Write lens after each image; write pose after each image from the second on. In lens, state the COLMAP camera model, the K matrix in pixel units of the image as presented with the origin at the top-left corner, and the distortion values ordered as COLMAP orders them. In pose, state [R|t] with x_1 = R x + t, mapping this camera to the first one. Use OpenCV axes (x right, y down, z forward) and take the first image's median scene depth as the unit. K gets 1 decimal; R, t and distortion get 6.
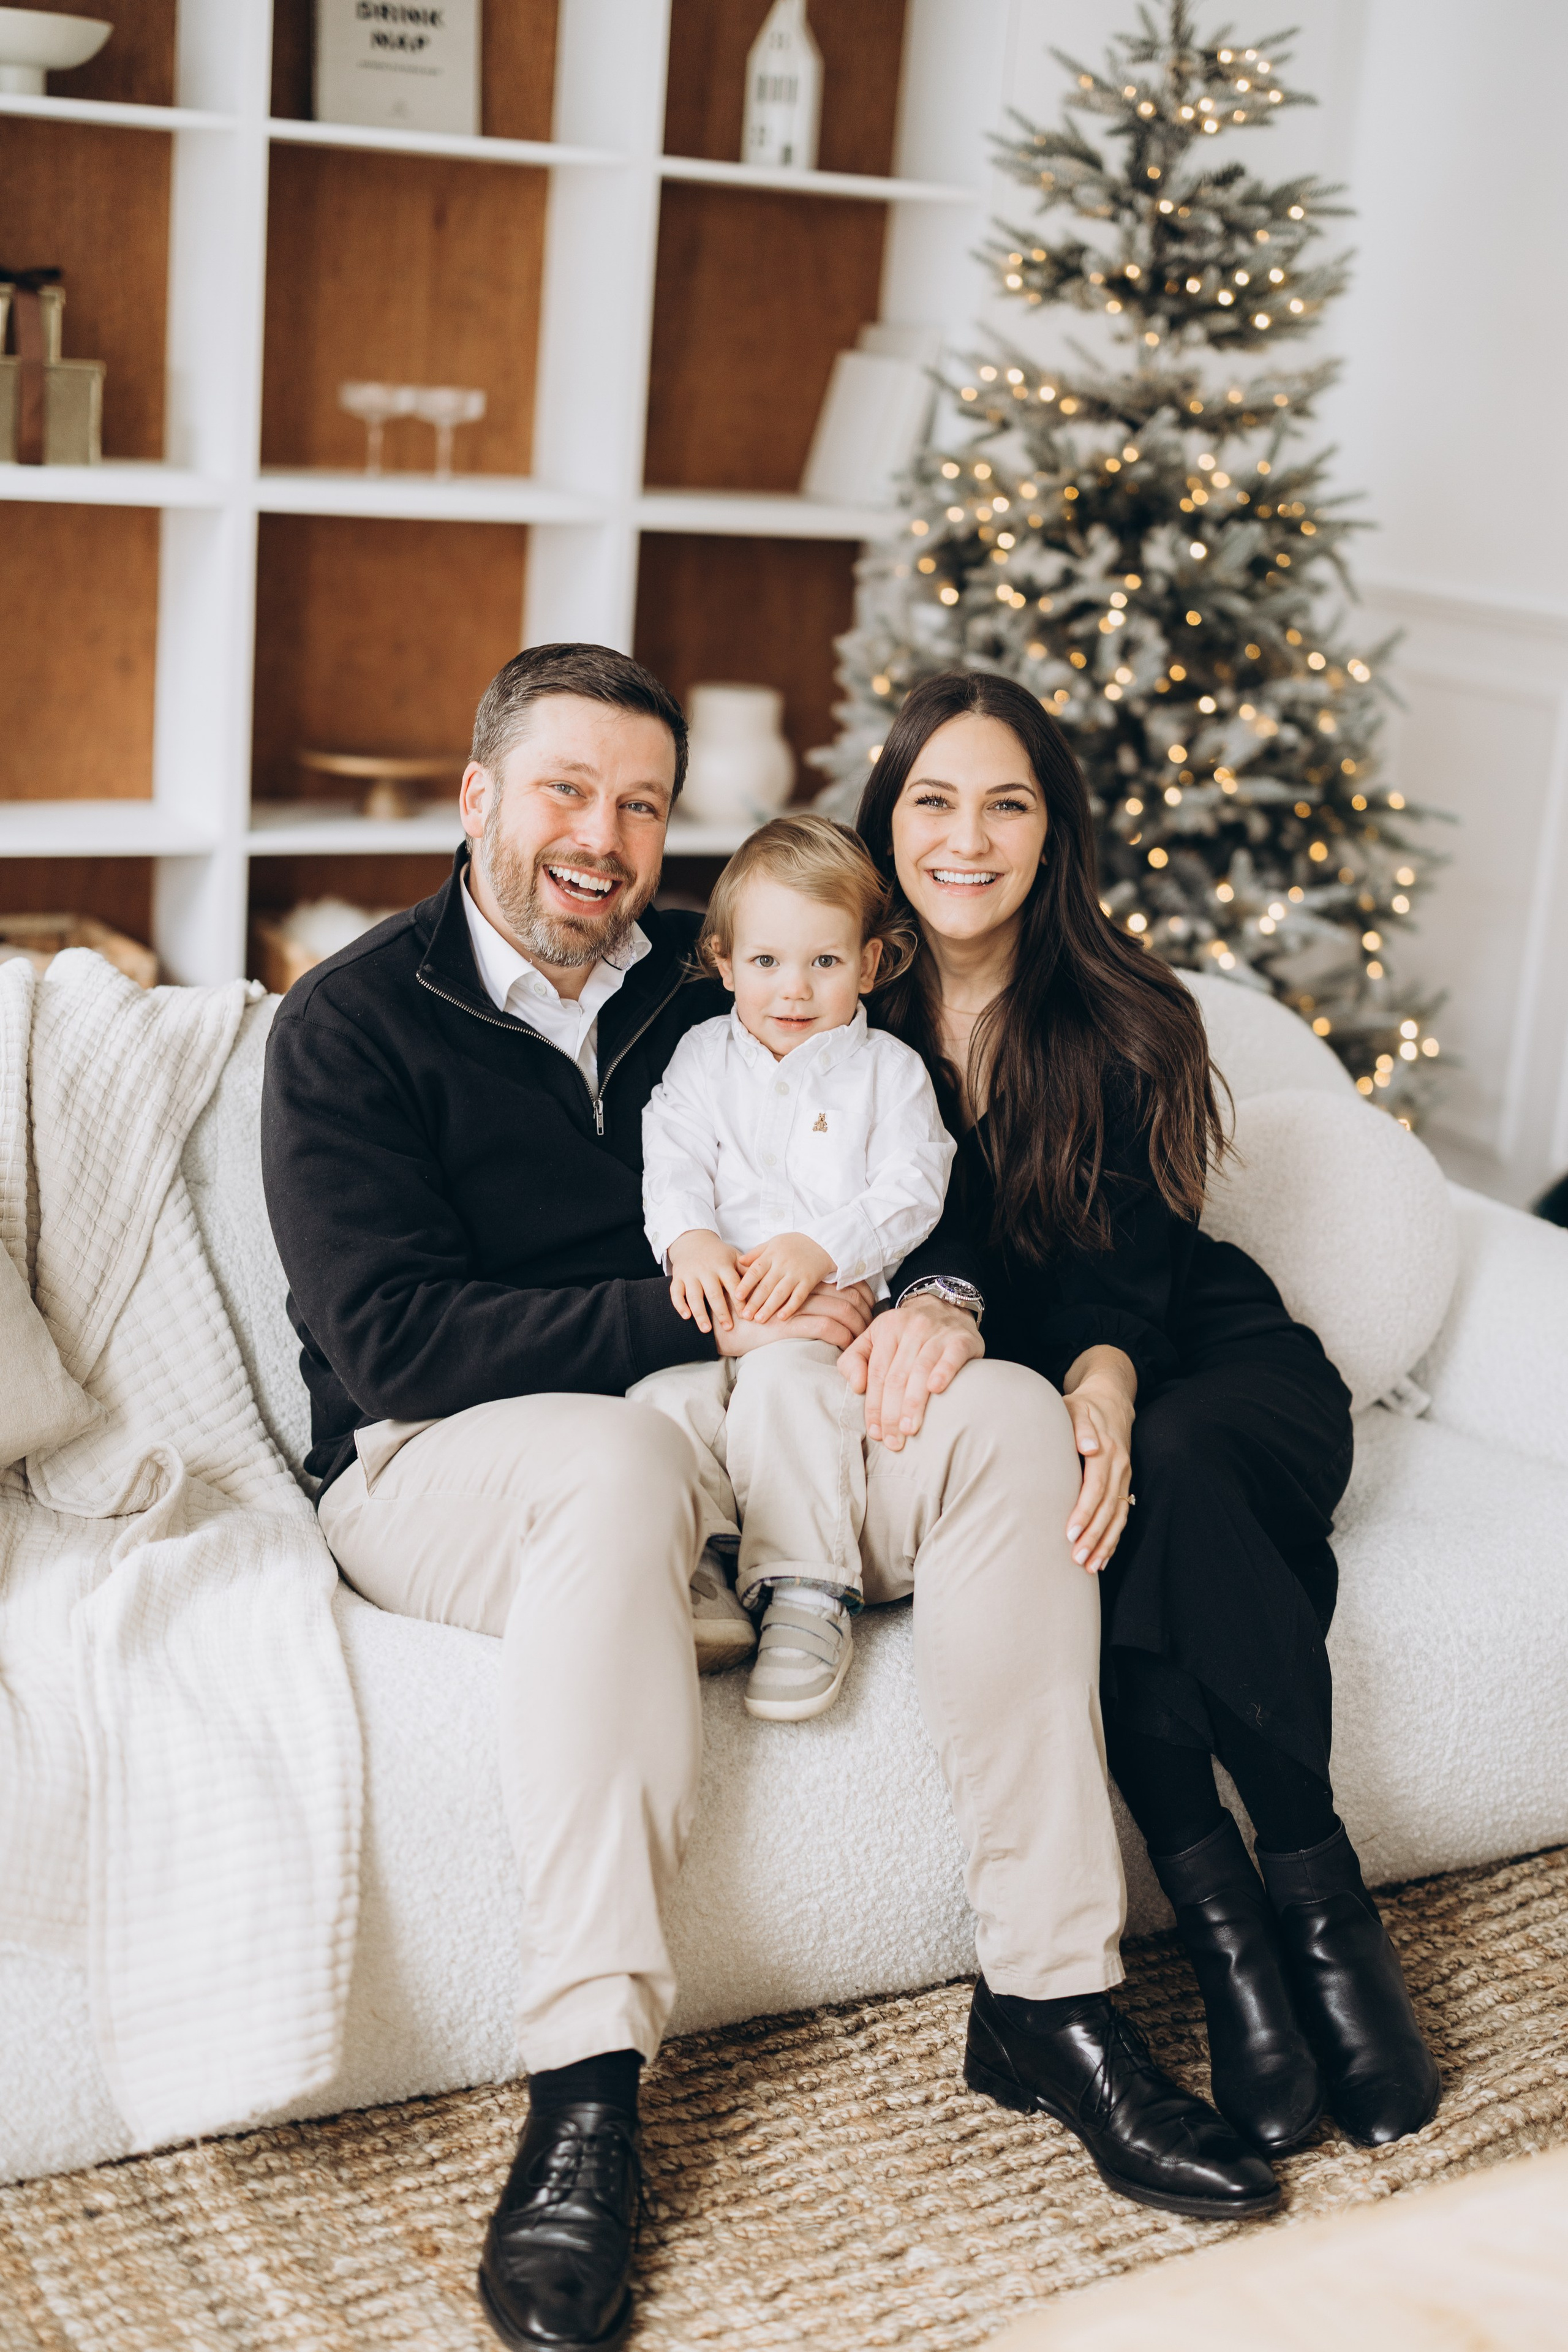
lens RADIAL K [[3373.0, 0, 774.7], [0, 3373.0, 1146.7], [0, 0, 1]] dist [0.176629, -0.797455]
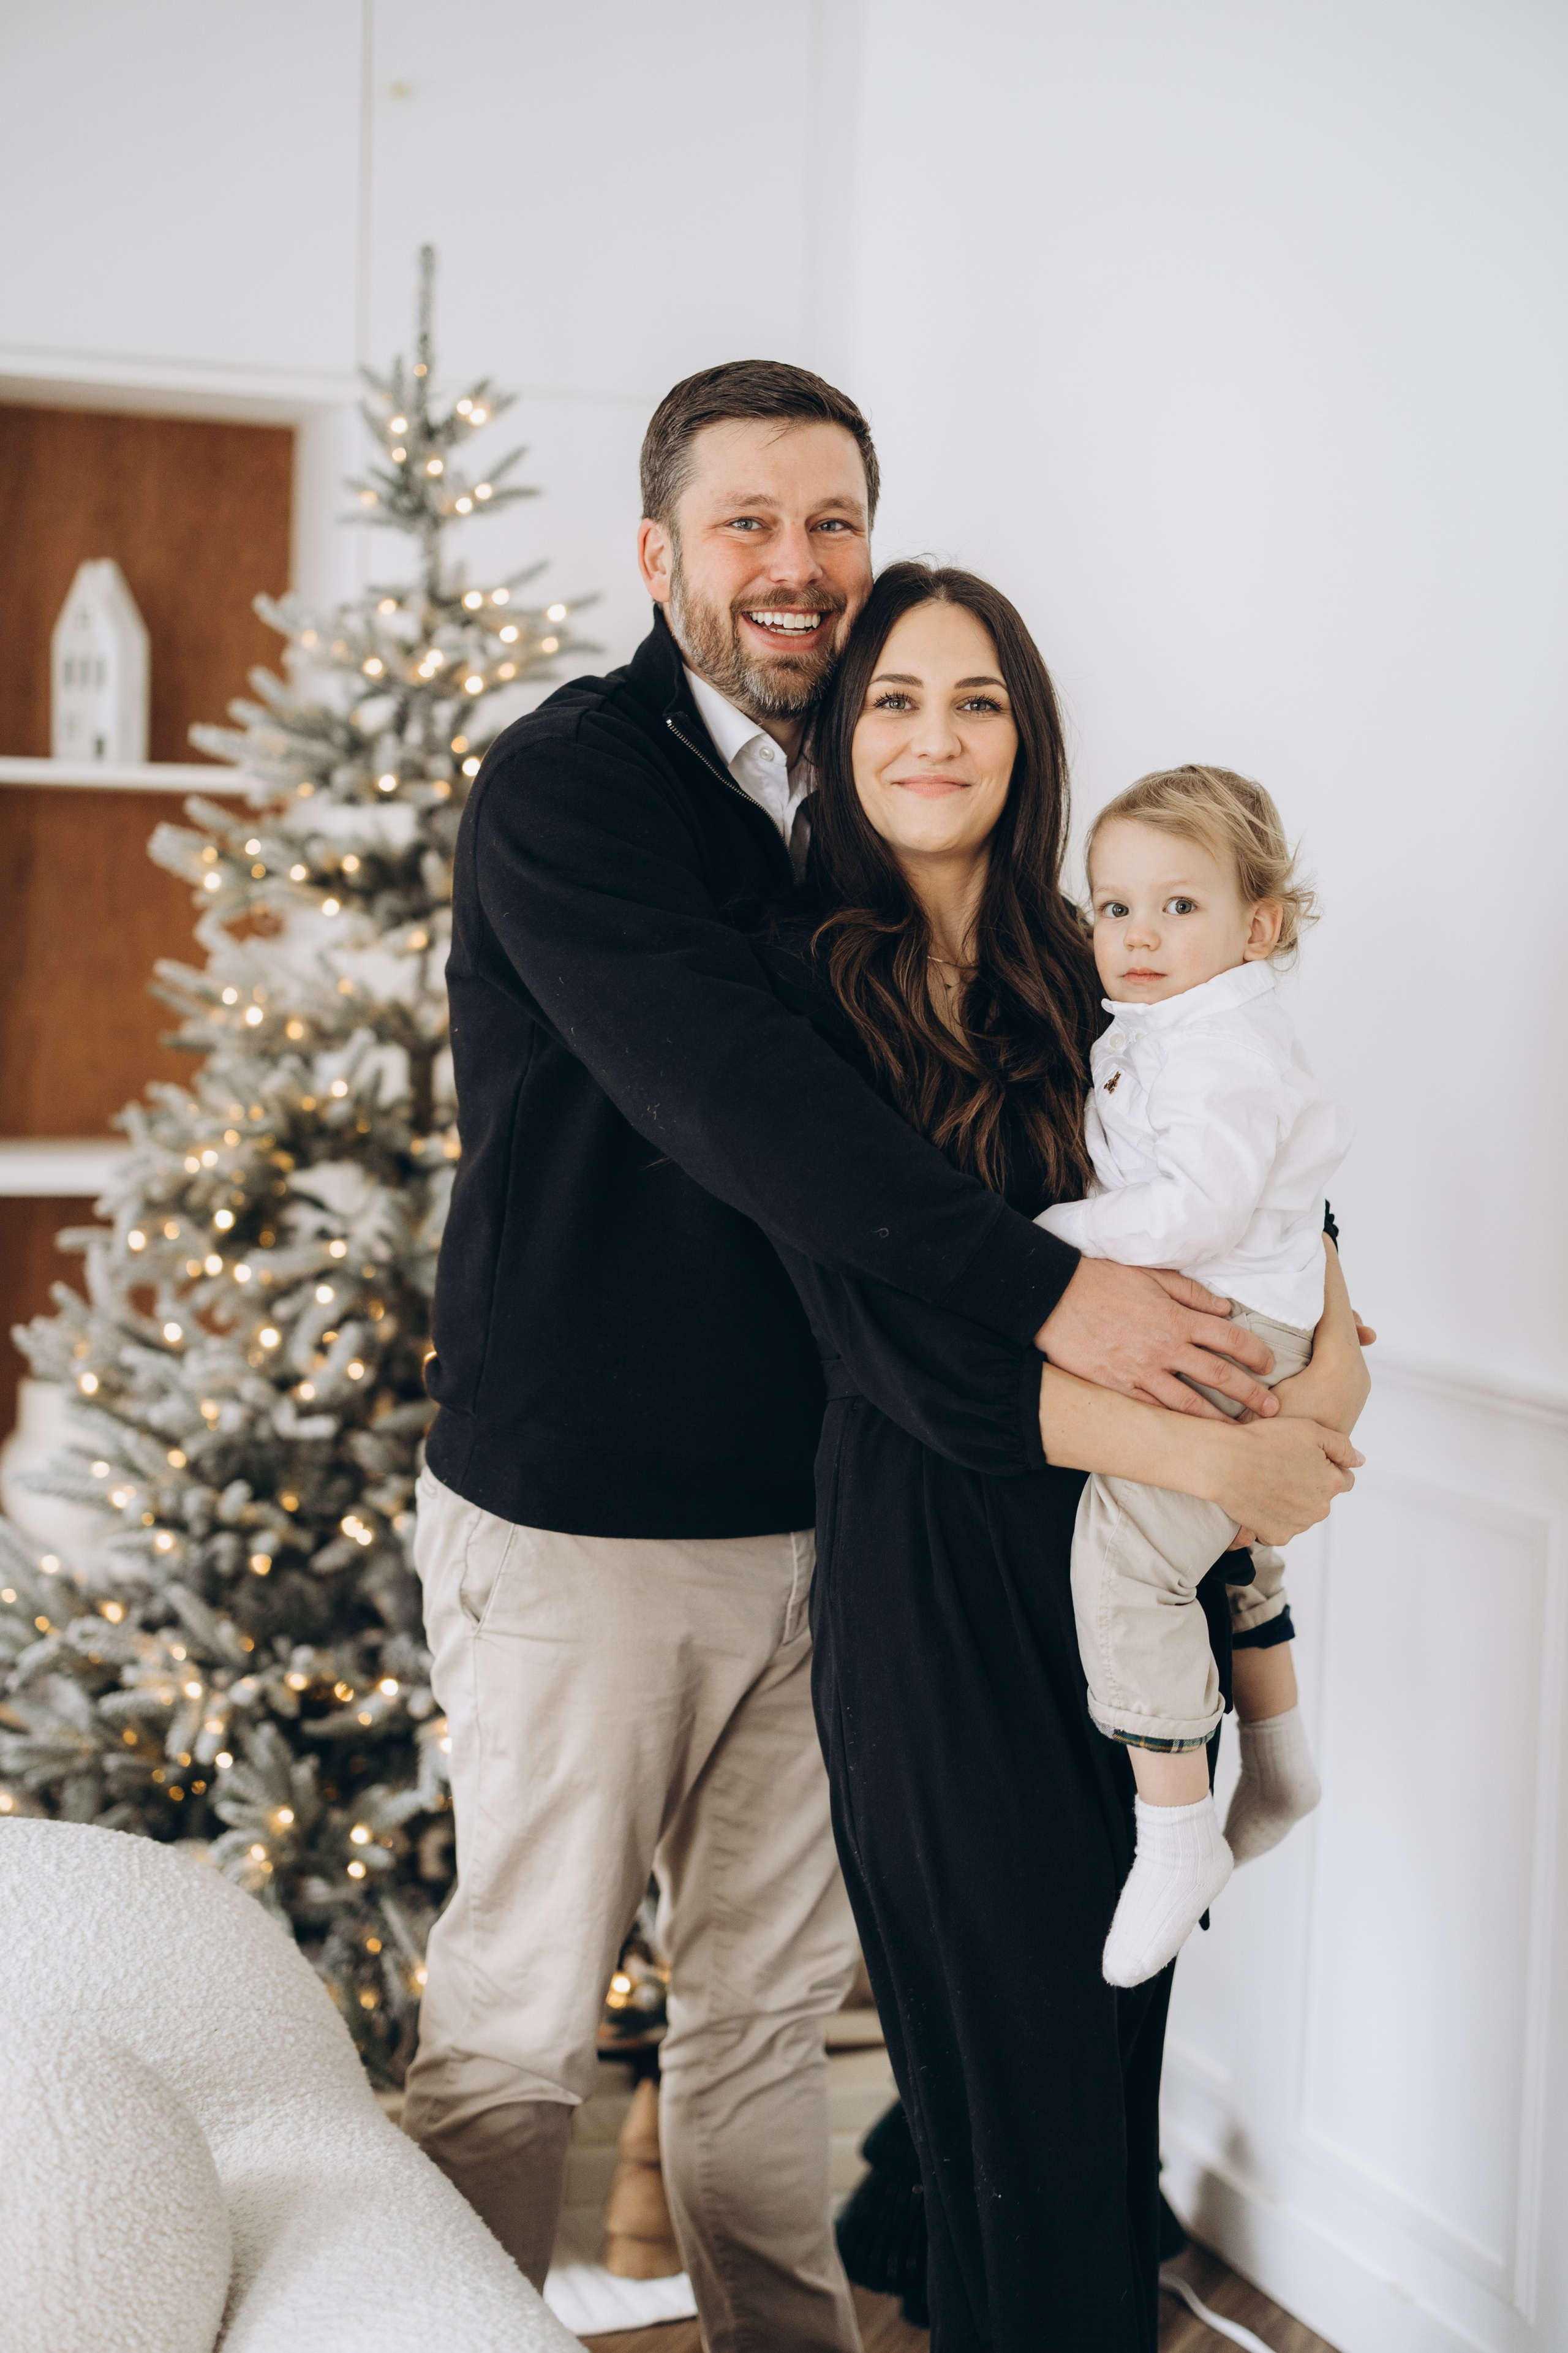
lens RADIAL K [[3416.3, 0, 736.0], [0, 3416.3, 1186.5], [0, 0, 1]] dist [0.001663, 0.028093]
pose [[0.994746, -0.033311, -0.096799, 0.268892], [0.016929, 0.986086, -0.165369, -0.049297], [0.100961, 0.162862, 0.981470, 0.238010]]
